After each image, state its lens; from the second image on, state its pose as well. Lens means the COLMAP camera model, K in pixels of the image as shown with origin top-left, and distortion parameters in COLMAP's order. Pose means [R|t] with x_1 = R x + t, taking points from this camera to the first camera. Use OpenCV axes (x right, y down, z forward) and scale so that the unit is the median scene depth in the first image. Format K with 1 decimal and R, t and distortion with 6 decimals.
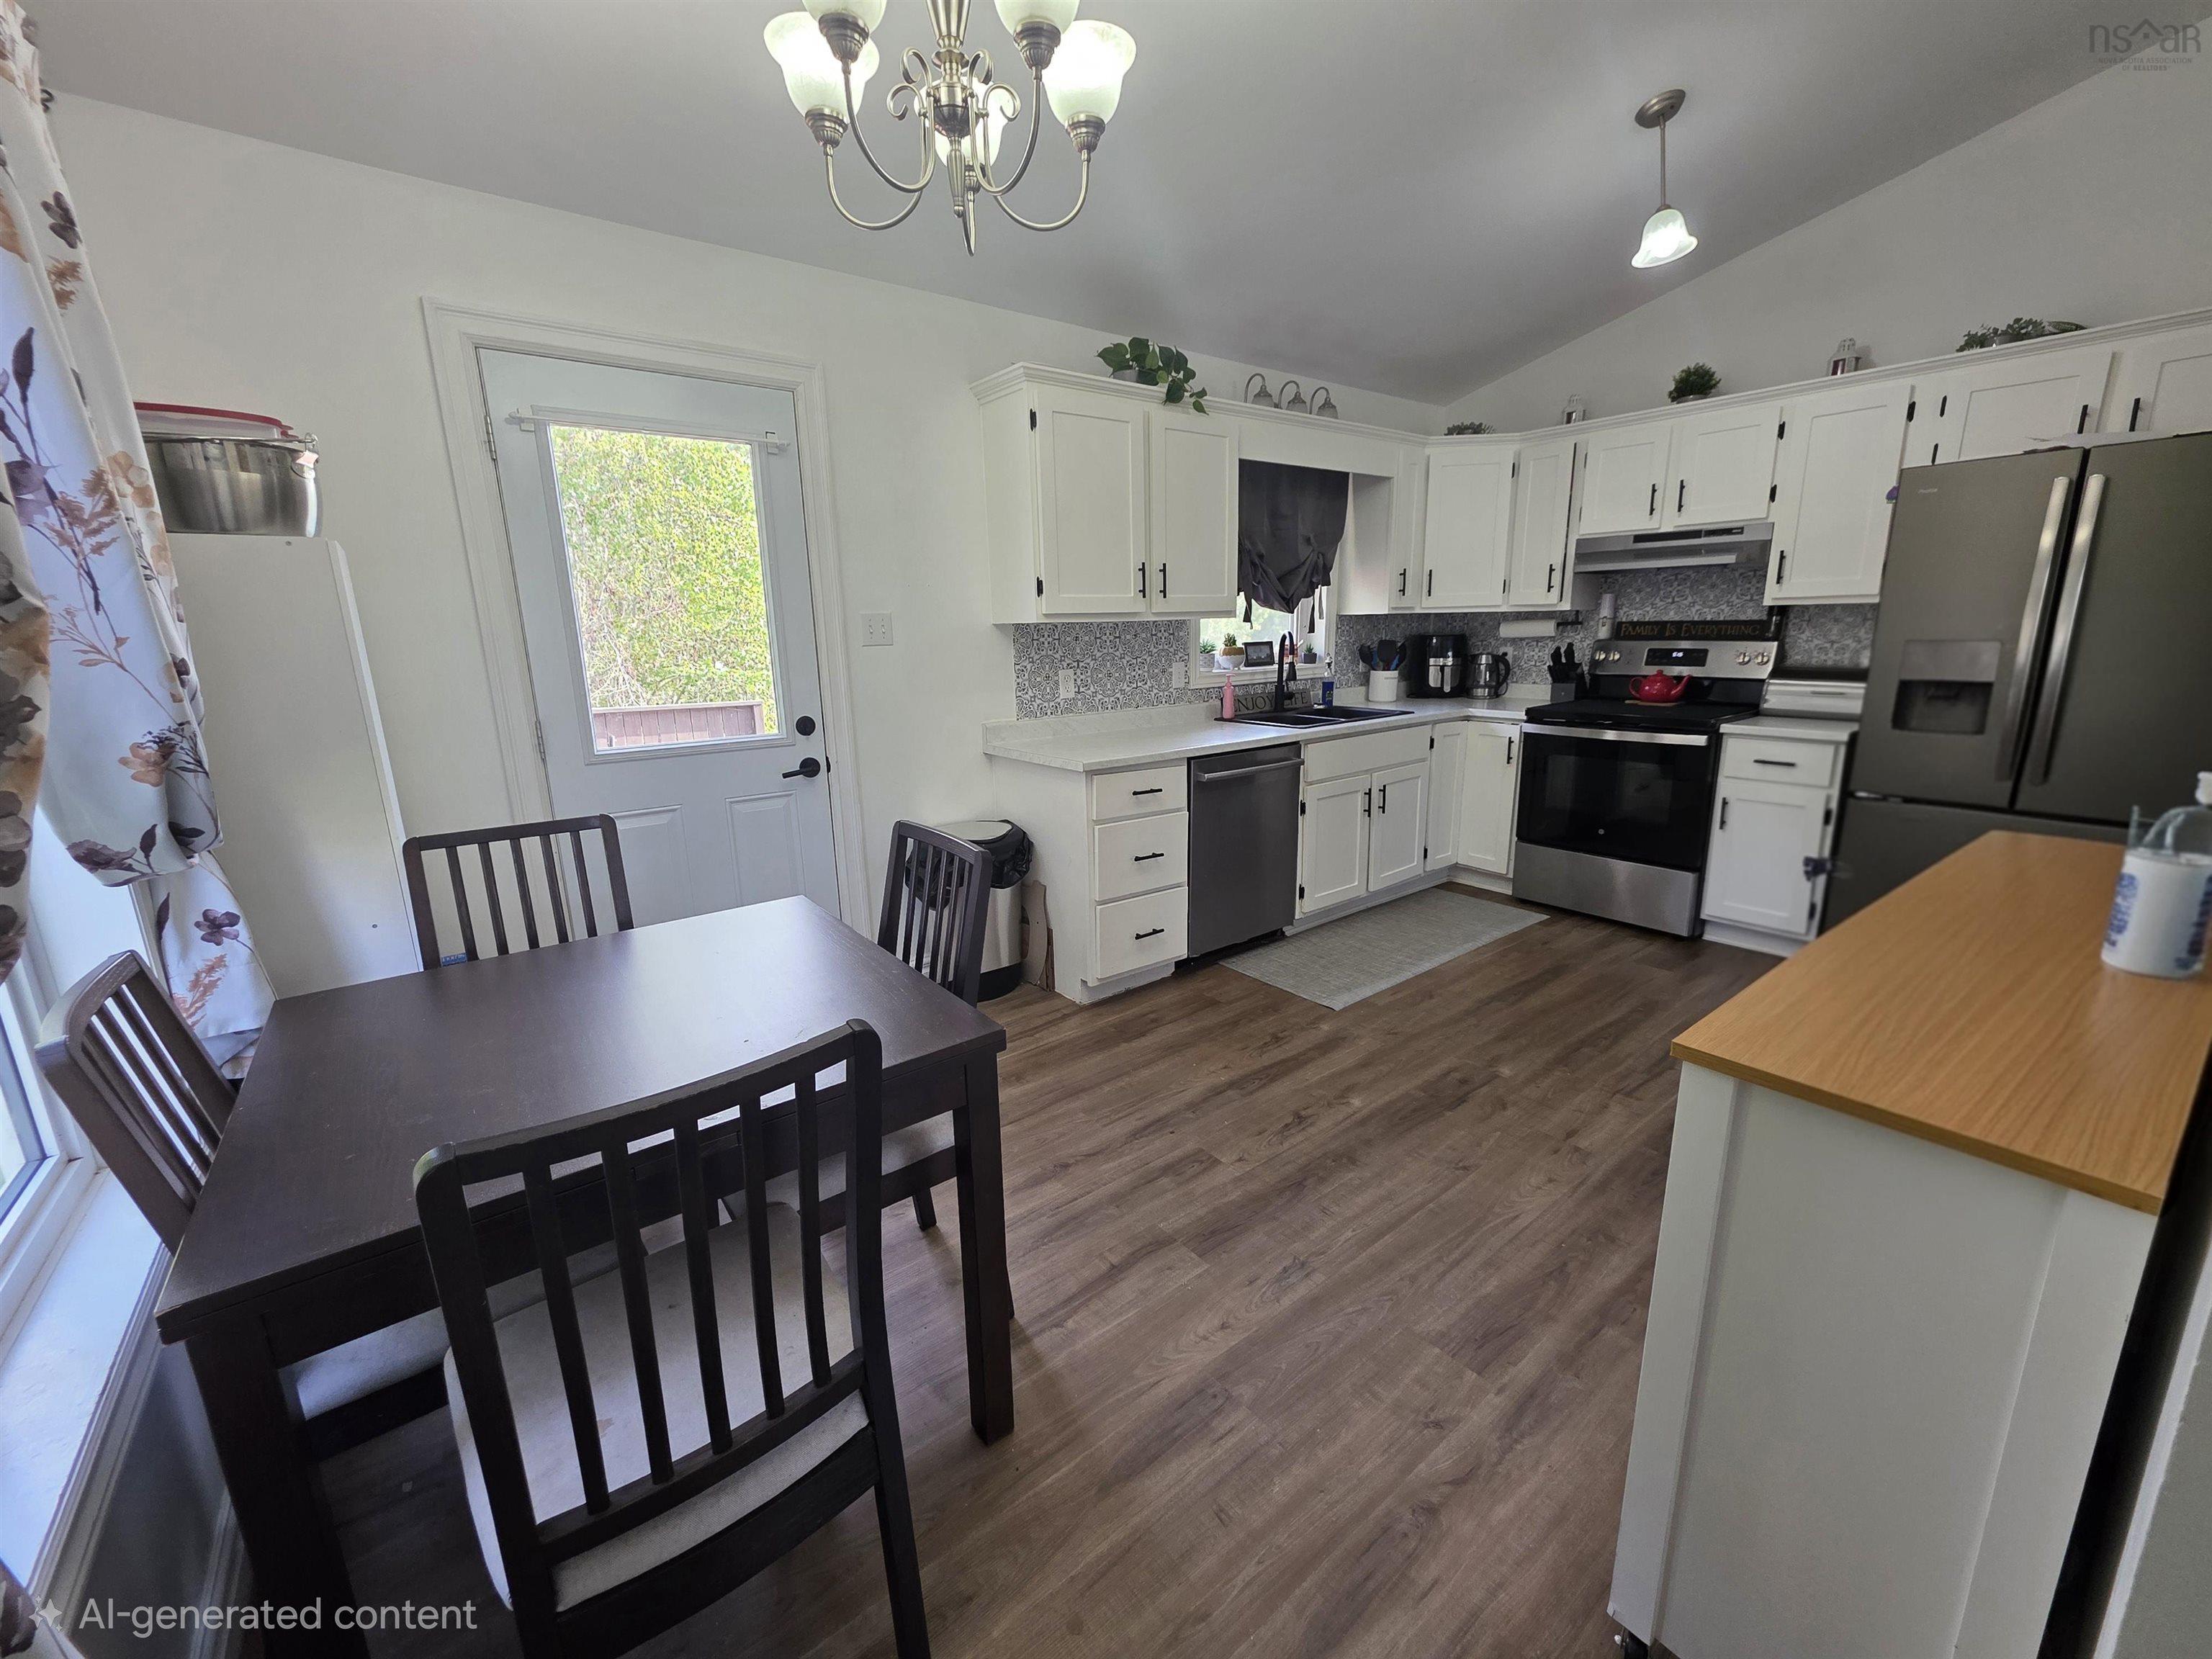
lens RADIAL K [[893.9, 0, 1108.9], [0, 893.9, 832.0], [0, 0, 1]] dist [0.005041, -0.001145]
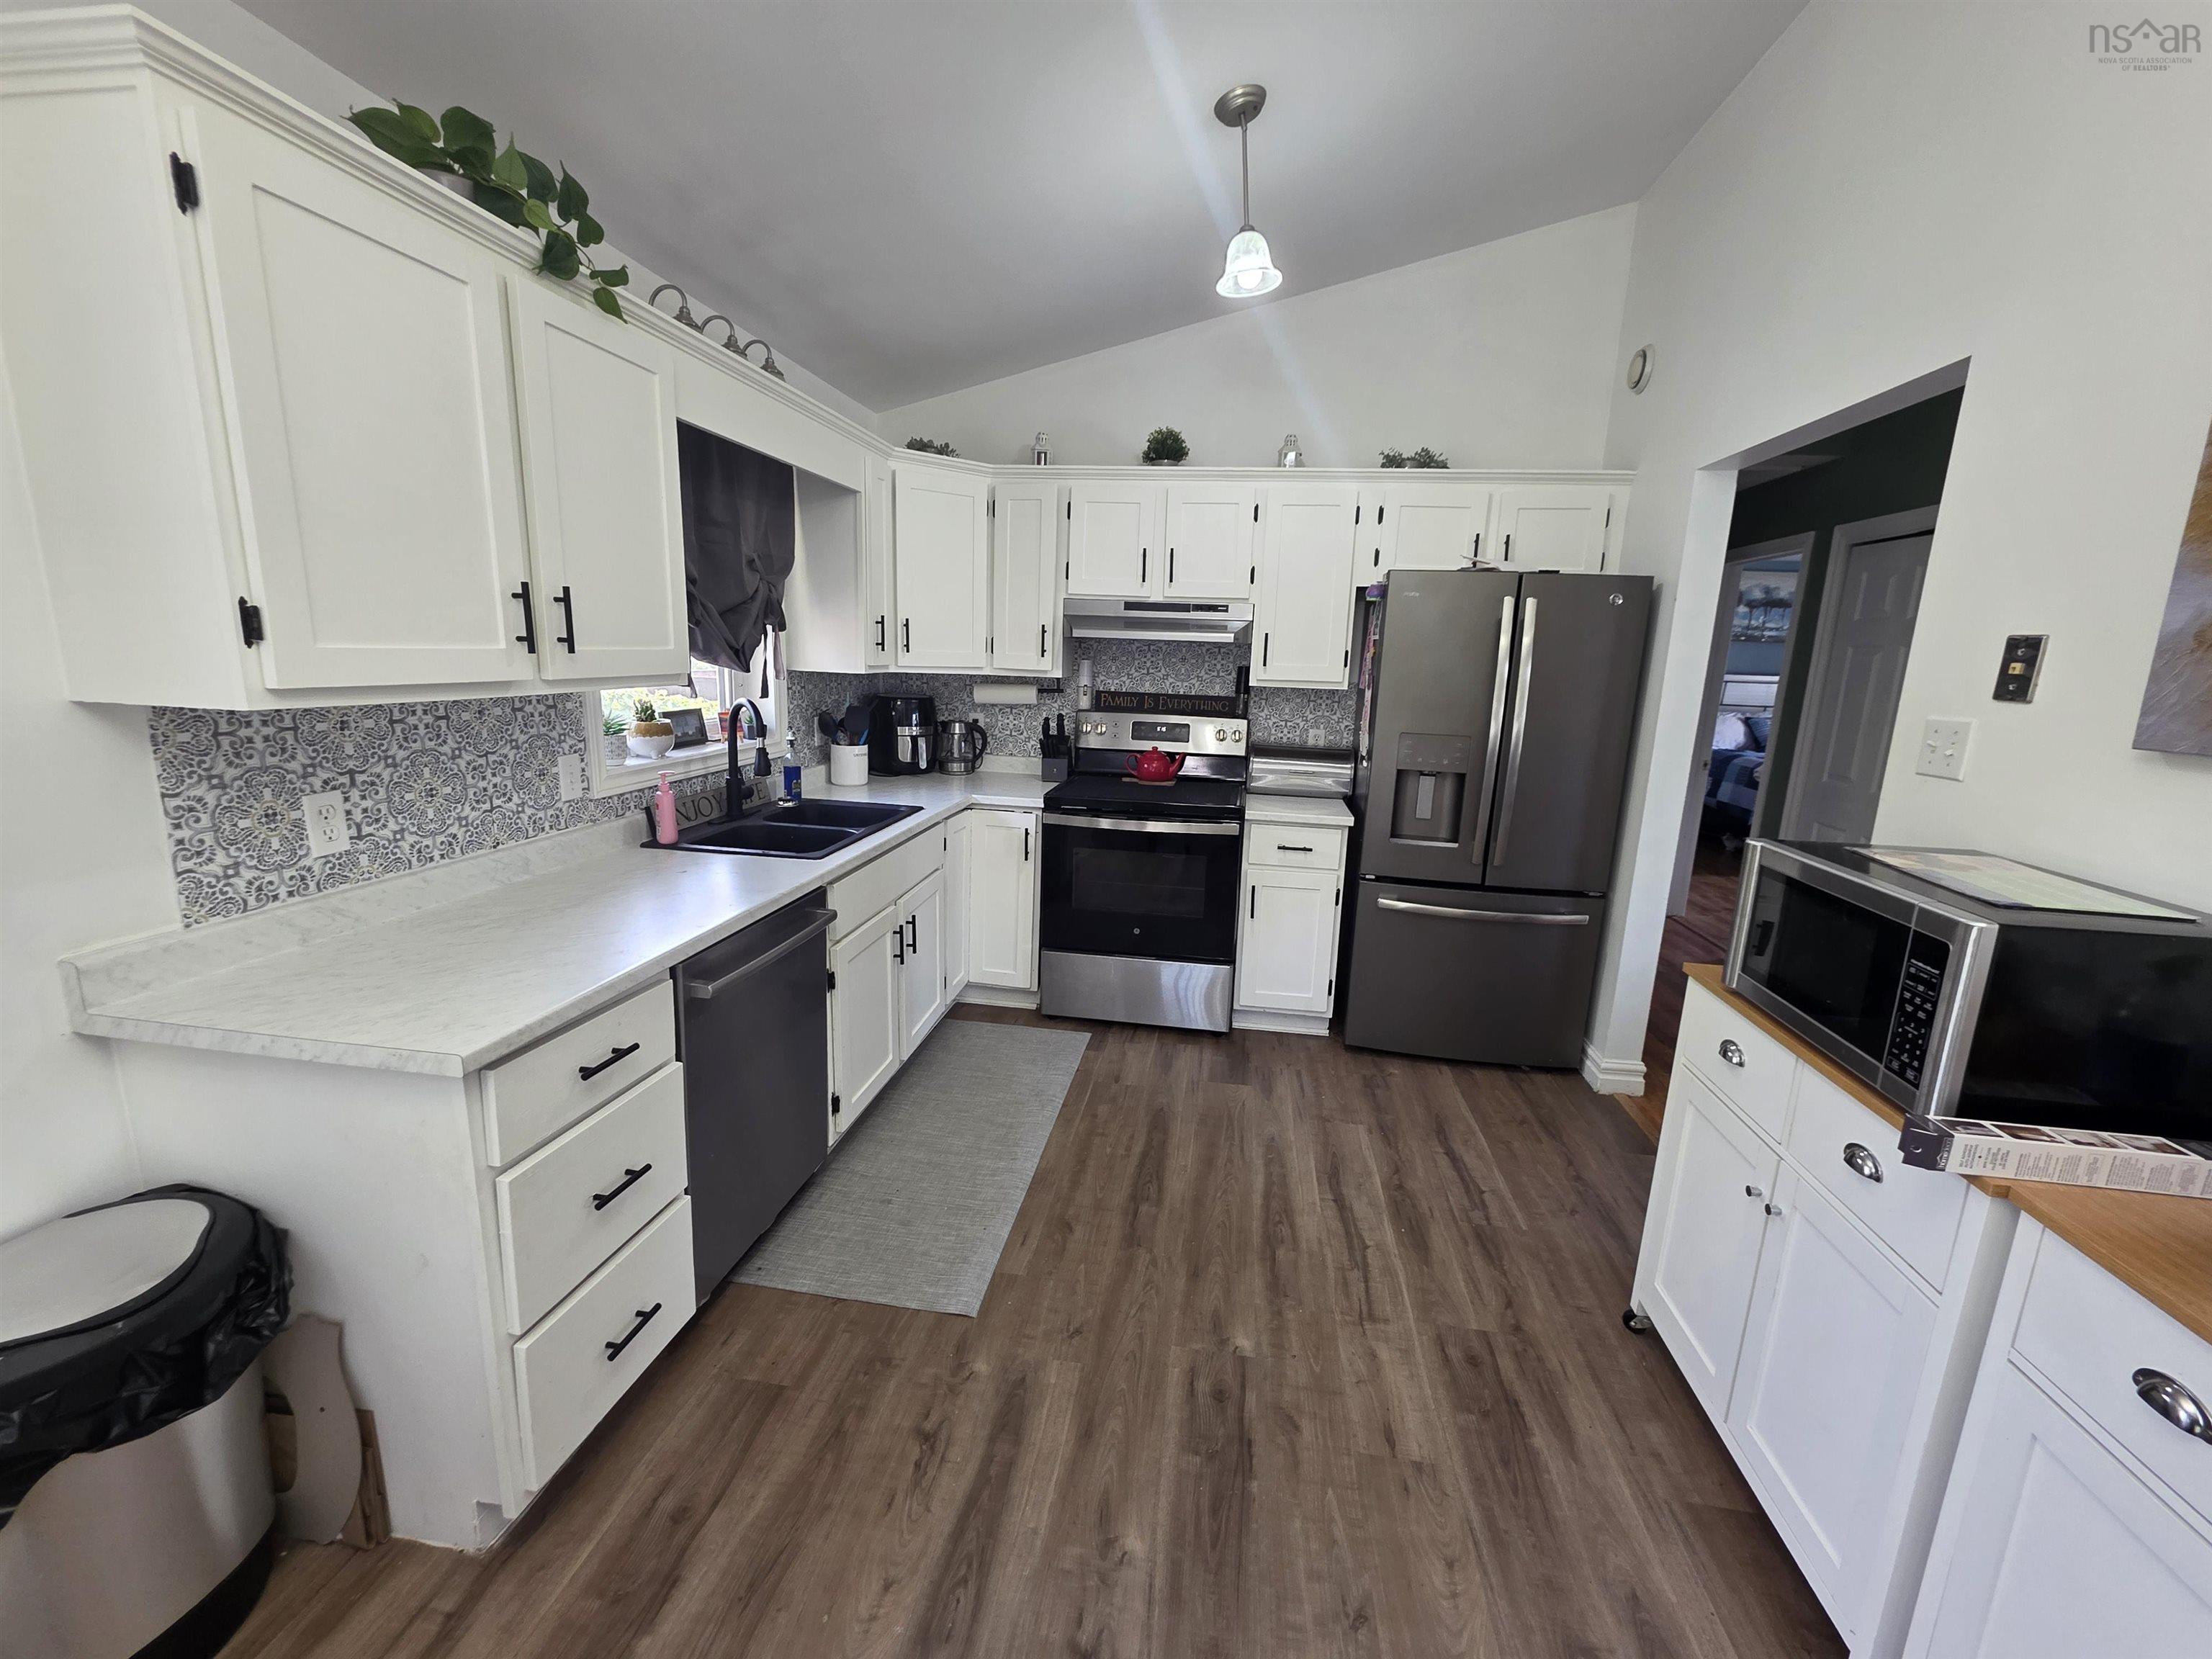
lens RADIAL K [[893.9, 0, 1115.1], [0, 893.9, 828.7], [0, 0, 1]] dist [0.005041, -0.001145]
pose [[0.724228, -0.088600, 0.683845, -0.070811], [0.105339, 0.994287, 0.017261, -0.131922], [-0.681467, 0.059535, 0.729424, 0.399625]]
